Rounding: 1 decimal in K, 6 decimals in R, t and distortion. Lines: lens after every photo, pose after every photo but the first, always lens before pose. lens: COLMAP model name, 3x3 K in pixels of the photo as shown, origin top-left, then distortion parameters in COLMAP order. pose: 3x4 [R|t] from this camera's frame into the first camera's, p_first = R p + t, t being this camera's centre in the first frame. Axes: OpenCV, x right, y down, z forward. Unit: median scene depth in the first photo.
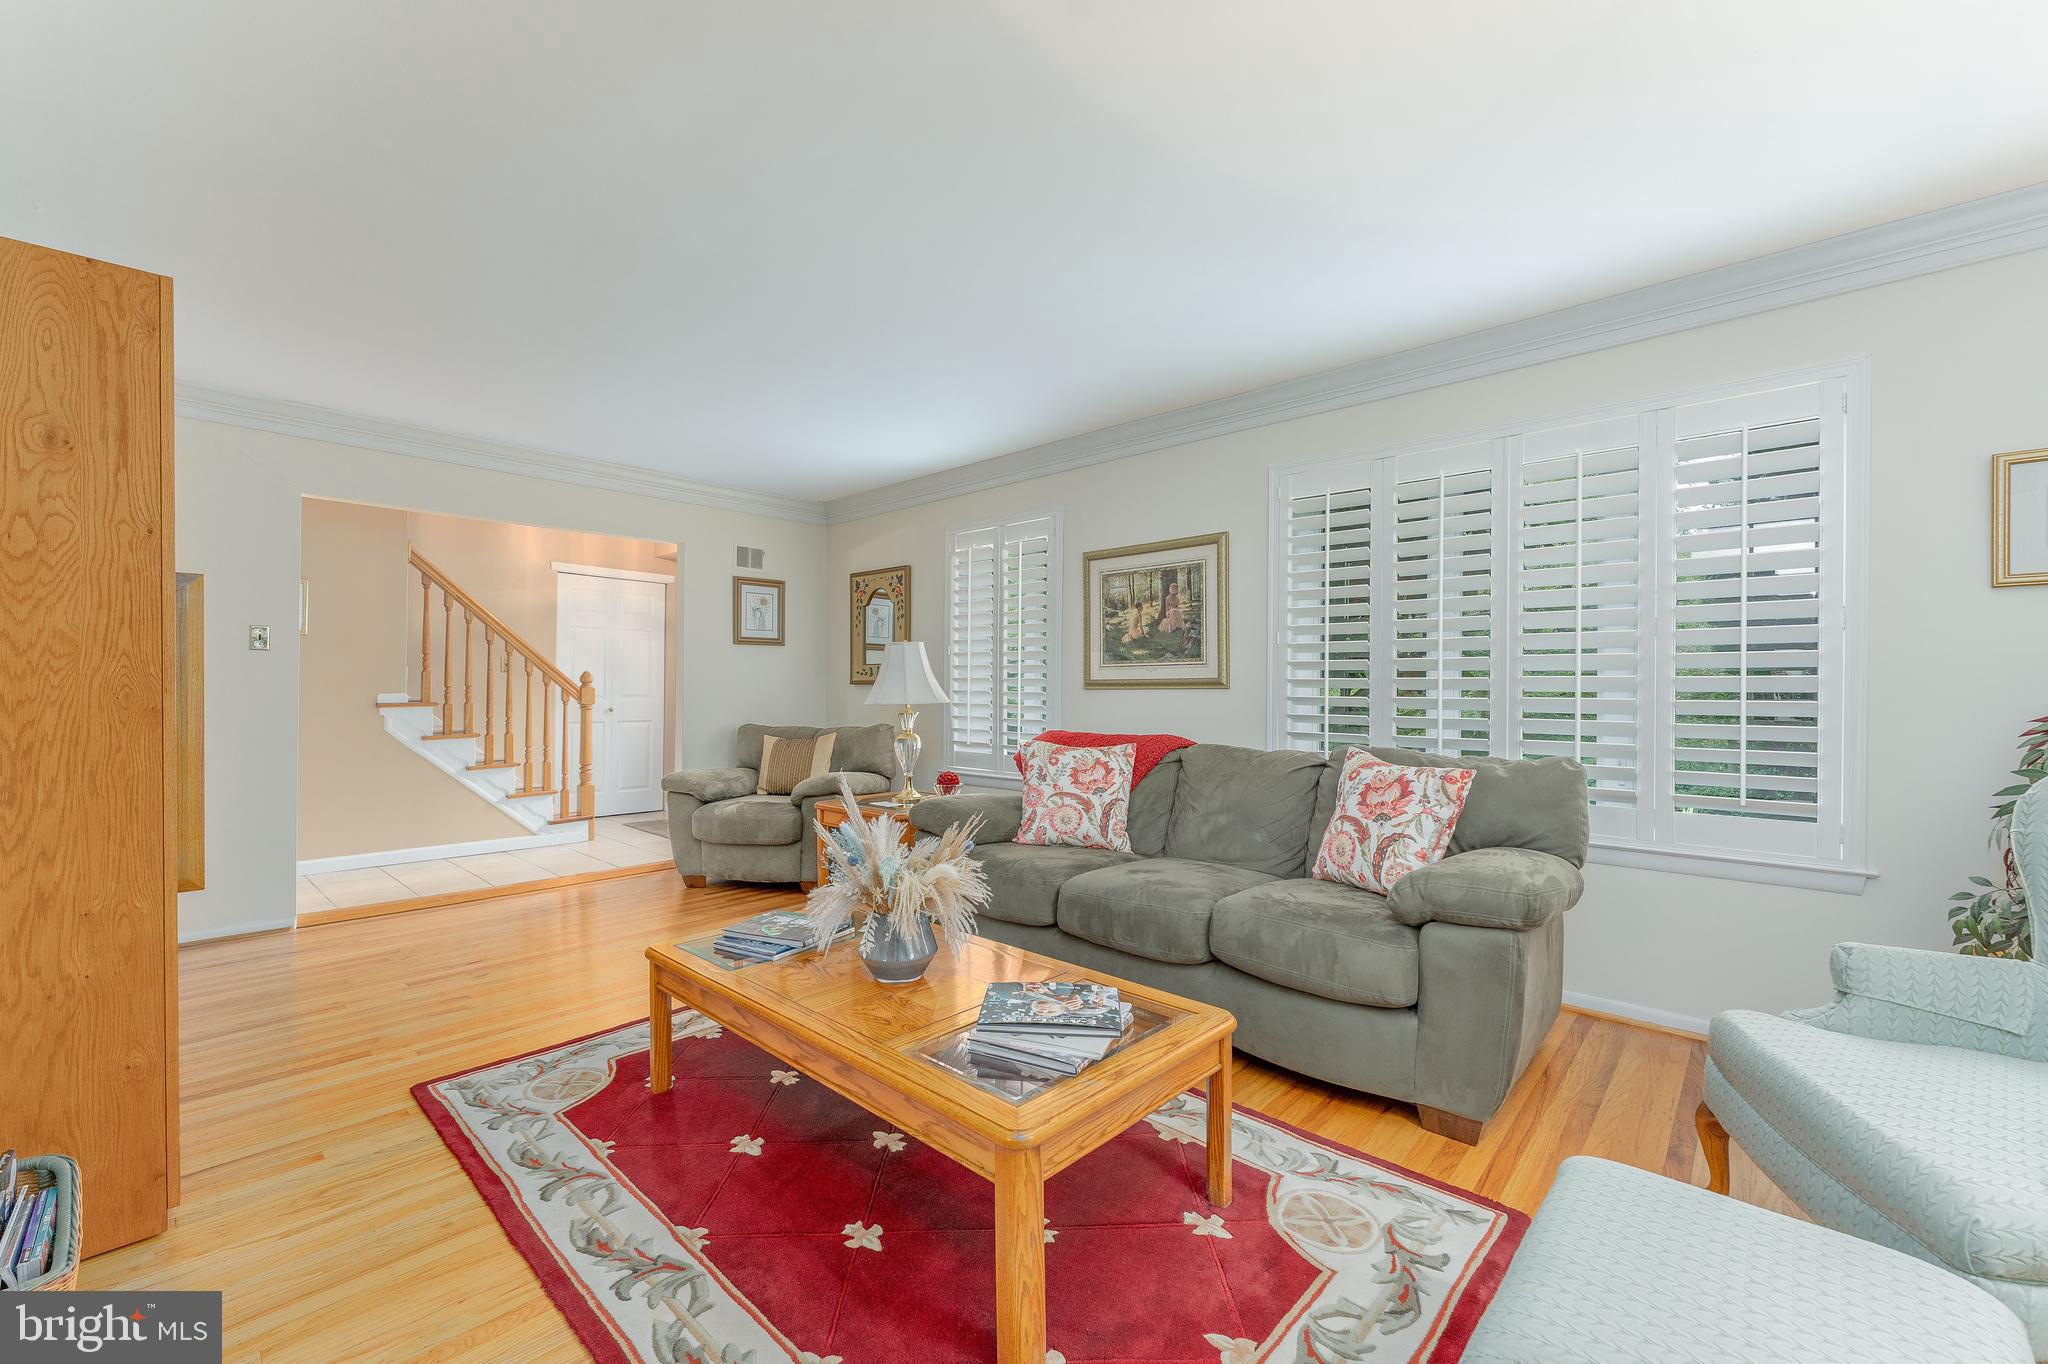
lens RADIAL K [[827.3, 0, 1019.7], [0, 827.3, 689.8], [0, 0, 1]] dist [-0.002280, 0.000063]
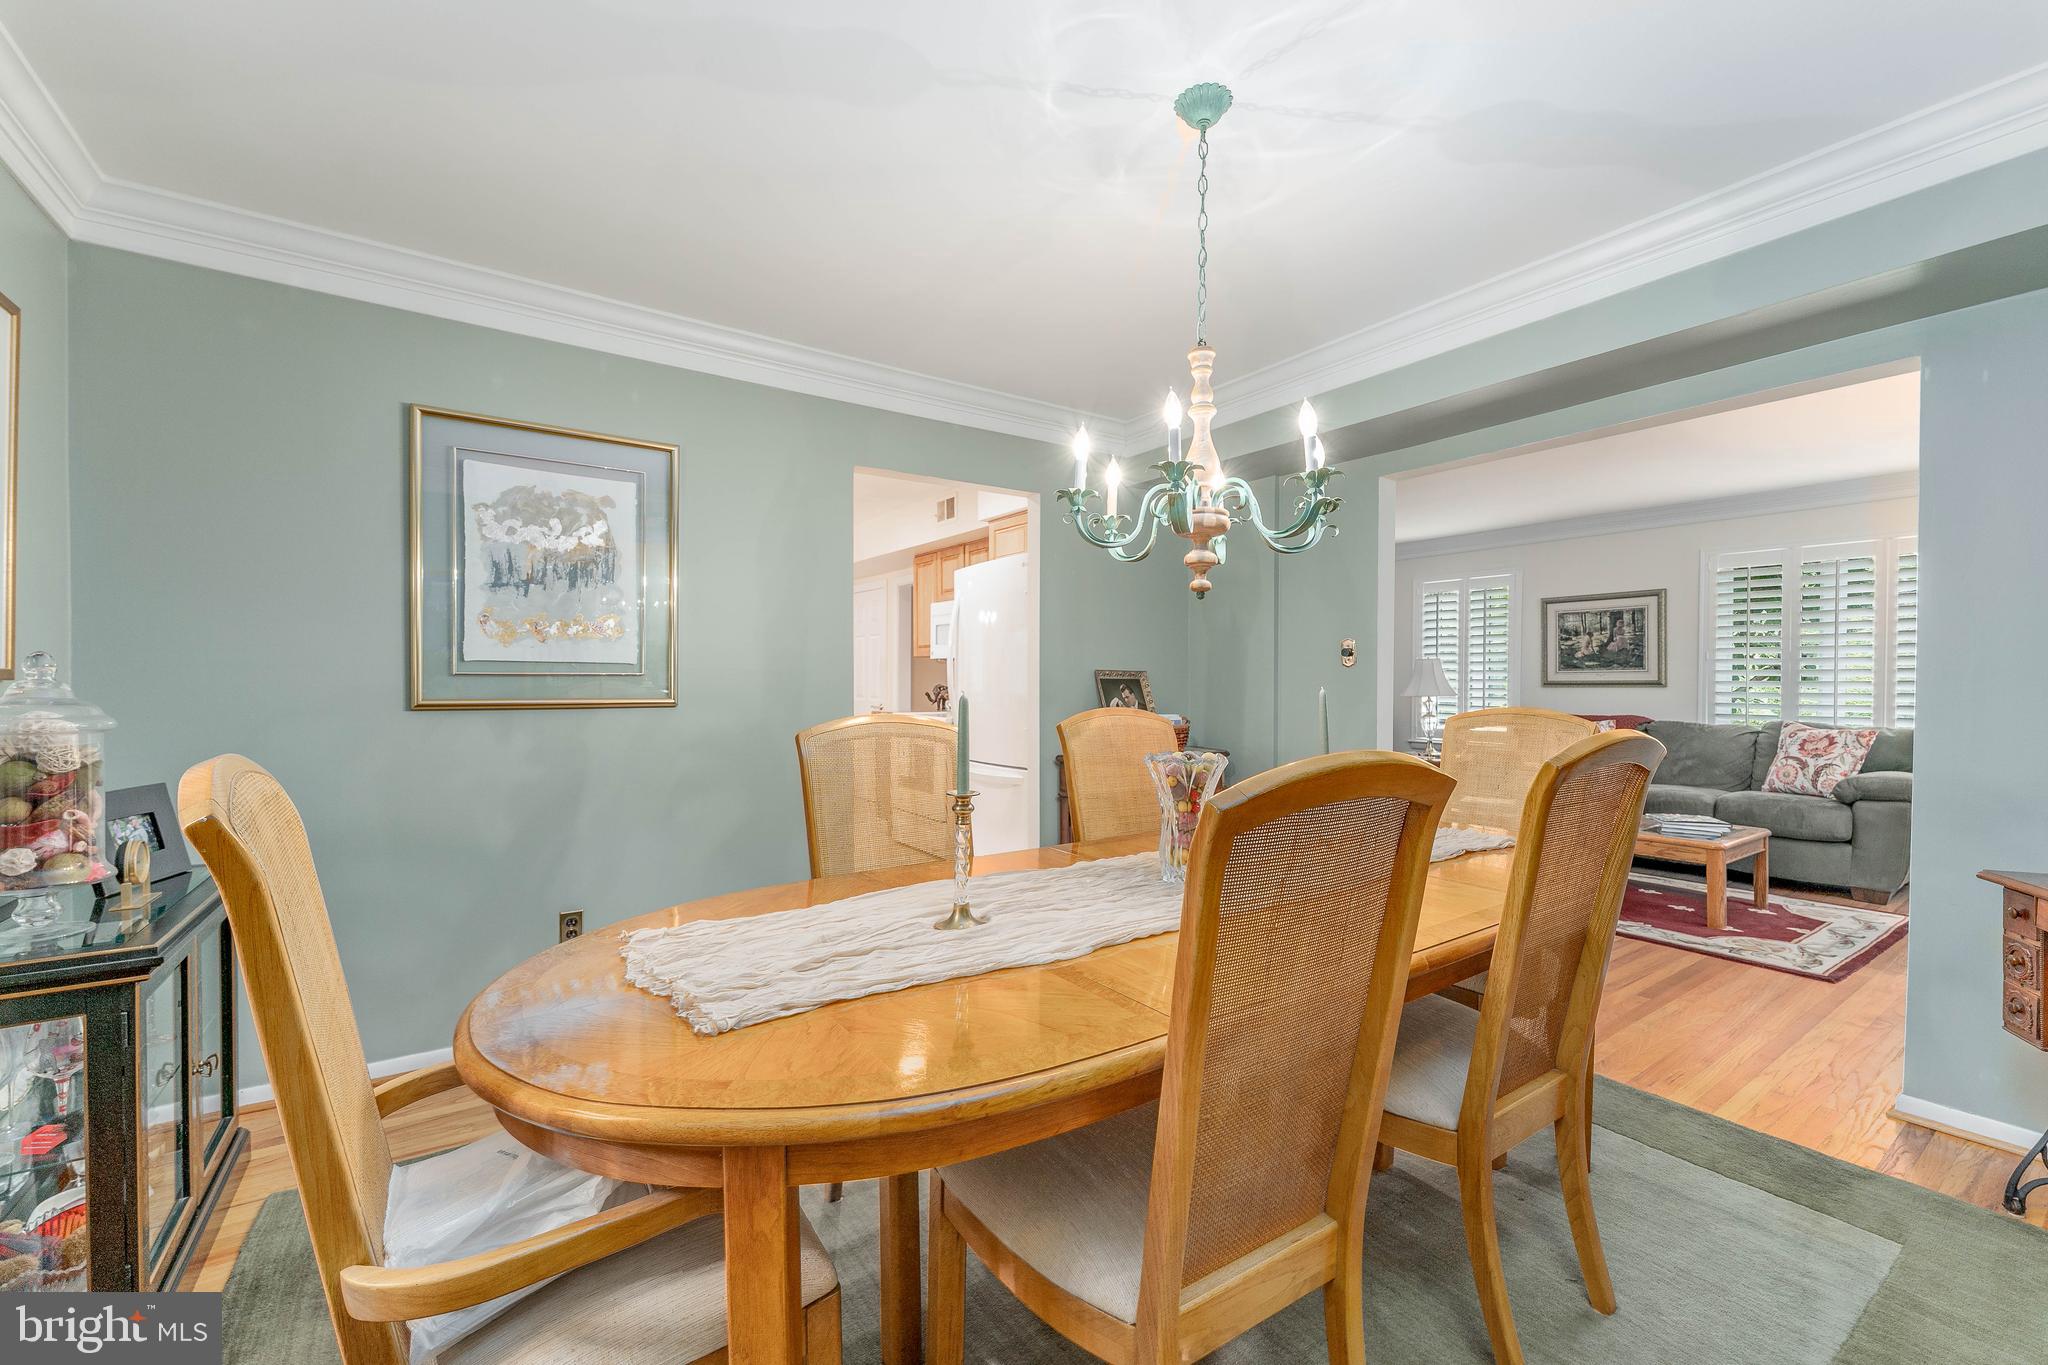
lens RADIAL K [[827.3, 0, 1026.0], [0, 827.3, 689.5], [0, 0, 1]] dist [-0.002280, 0.000063]
pose [[0.978170, 0.001588, -0.207798, -0.614673], [-0.000056, 0.999973, 0.007379, -0.008335], [0.207804, -0.007207, 0.978144, -0.802771]]
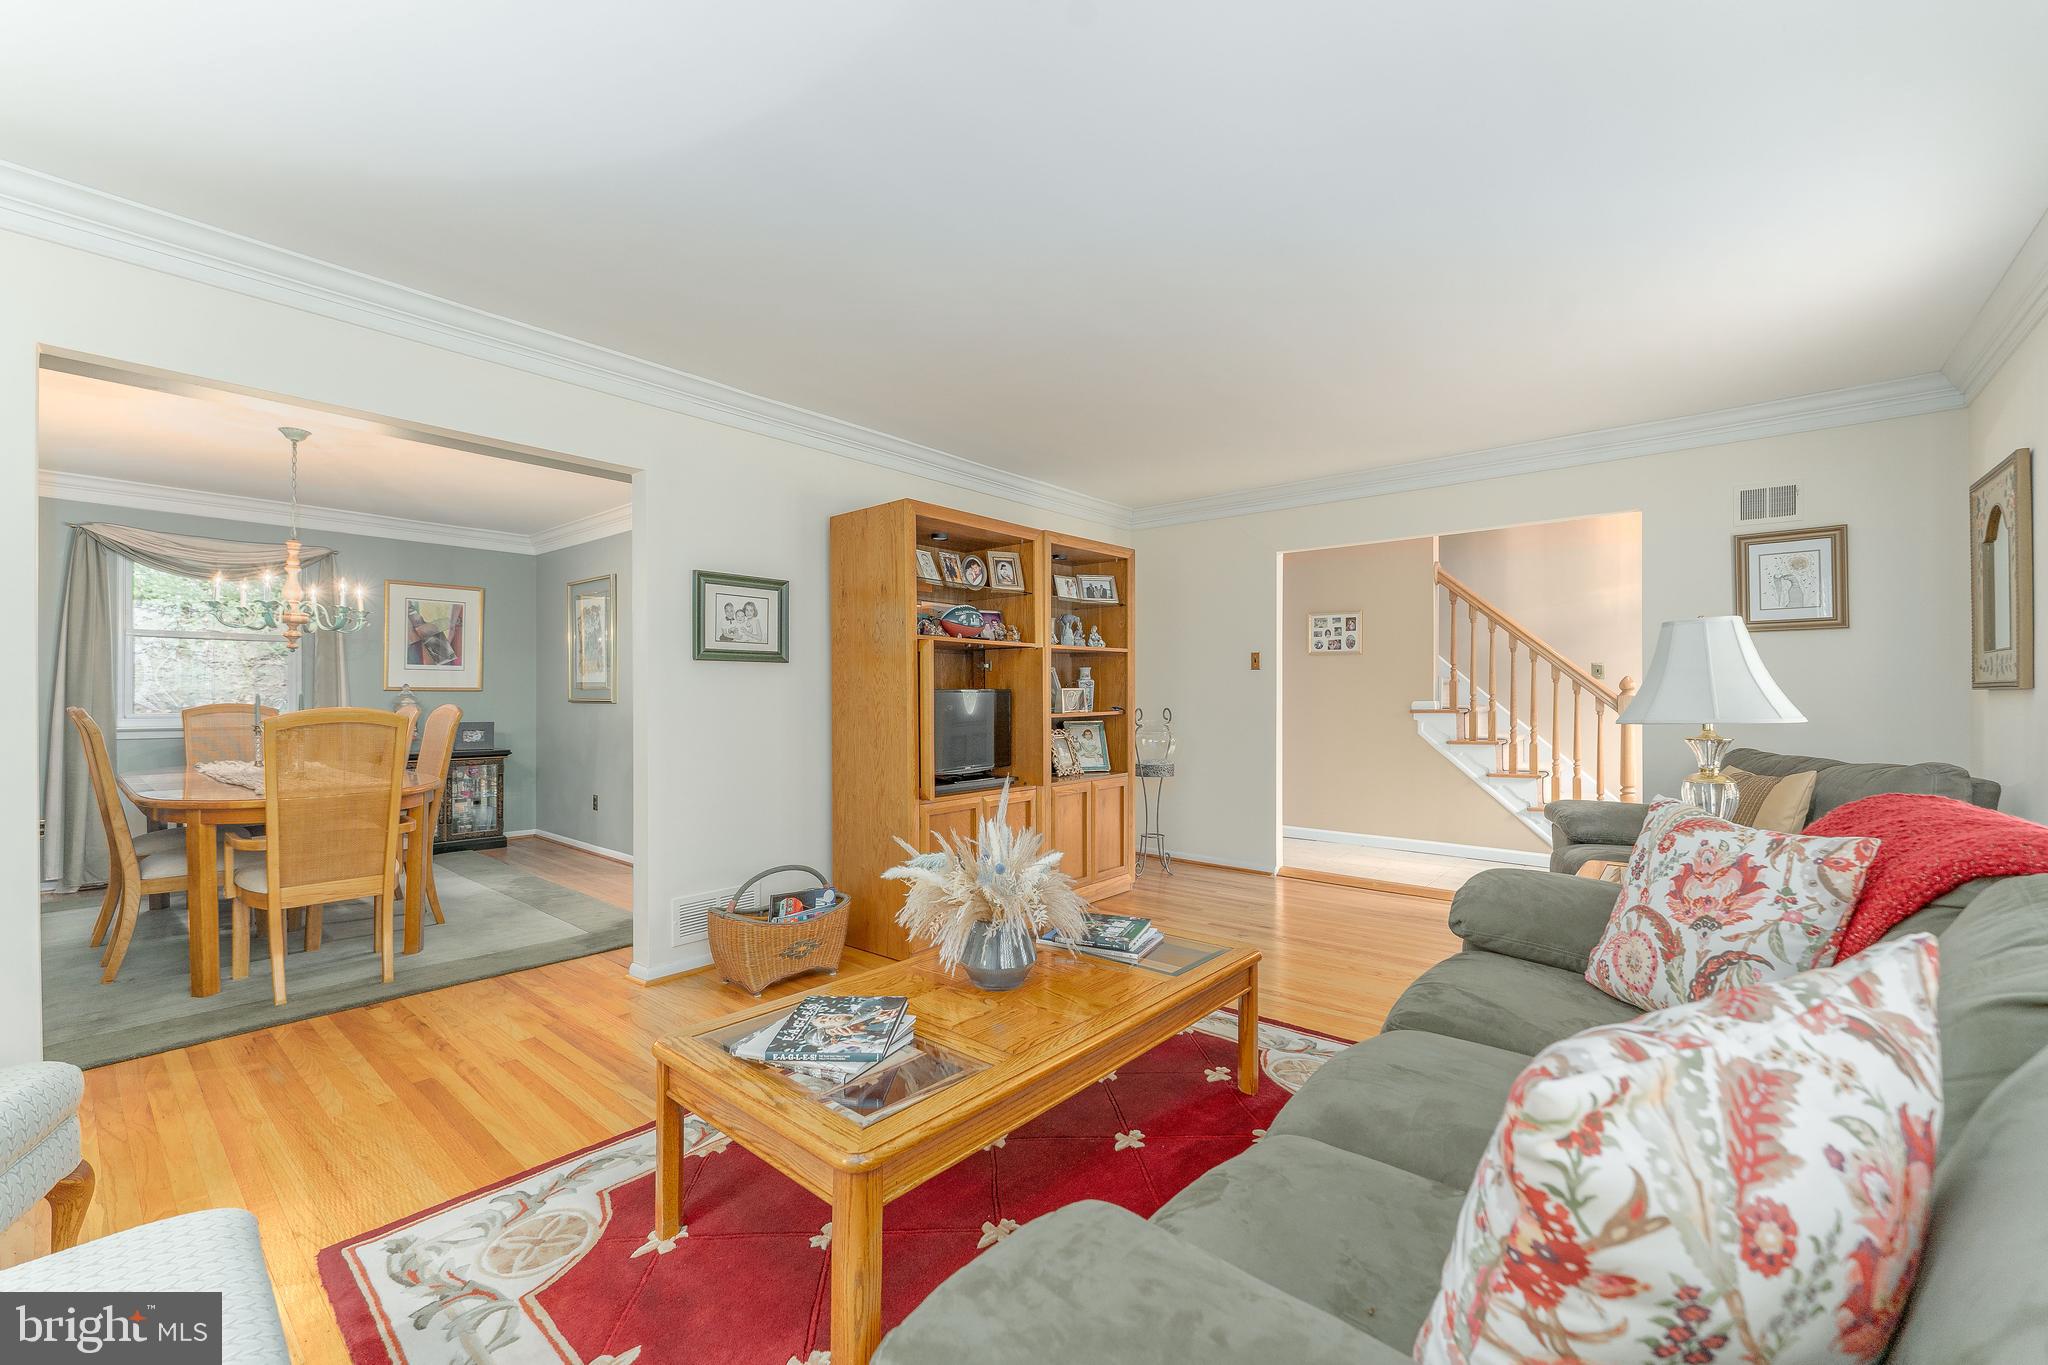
lens RADIAL K [[827.3, 0, 1016.6], [0, 827.3, 688.3], [0, 0, 1]] dist [-0.002280, 0.000063]
pose [[0.038640, -0.010157, -0.999202, 0.458504], [-0.001614, 0.999946, -0.010227, -0.001189], [0.999252, 0.002008, 0.038621, 0.522794]]
